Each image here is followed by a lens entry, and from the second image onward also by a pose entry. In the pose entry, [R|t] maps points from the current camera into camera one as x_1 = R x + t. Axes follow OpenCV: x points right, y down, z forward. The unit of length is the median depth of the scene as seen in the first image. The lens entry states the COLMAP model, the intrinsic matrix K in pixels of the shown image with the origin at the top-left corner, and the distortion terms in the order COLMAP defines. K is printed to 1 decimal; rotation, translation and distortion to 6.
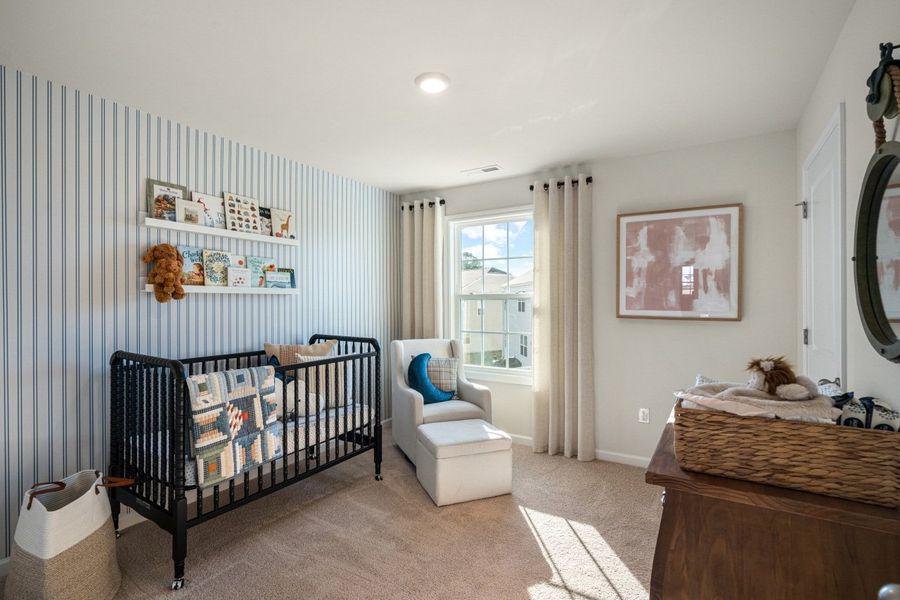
lens RADIAL K [[445.9, 0, 450.0], [0, 445.9, 300.0], [0, 0, 1]] dist [-0.002008, -0.001009]
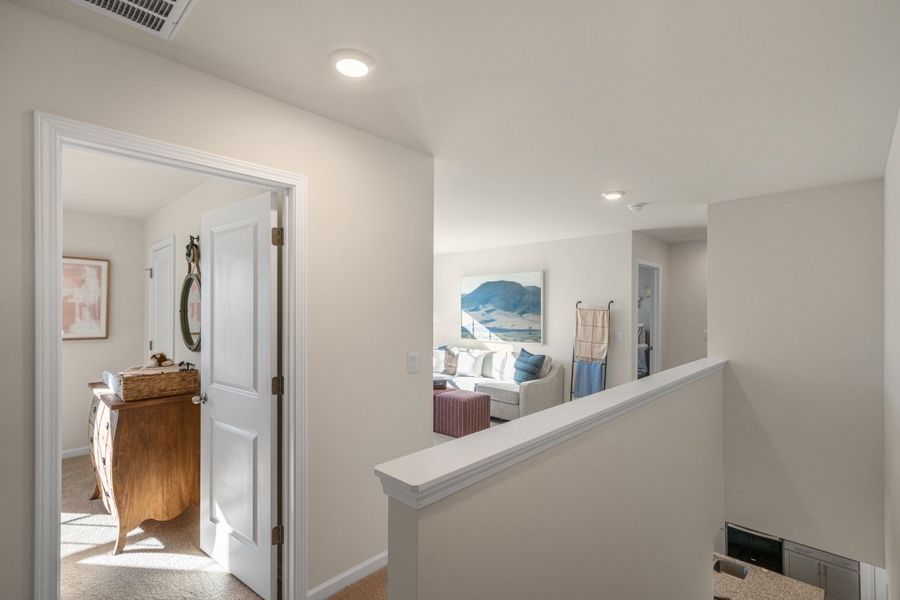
lens RADIAL K [[445.9, 0, 450.0], [0, 445.9, 300.0], [0, 0, 1]] dist [-0.002008, -0.001009]
pose [[0.256582, 0.016322, 0.966385, -1.449163], [0.006934, 0.999801, -0.018728, -0.135636], [-0.966498, 0.011506, 0.256417, -1.425594]]
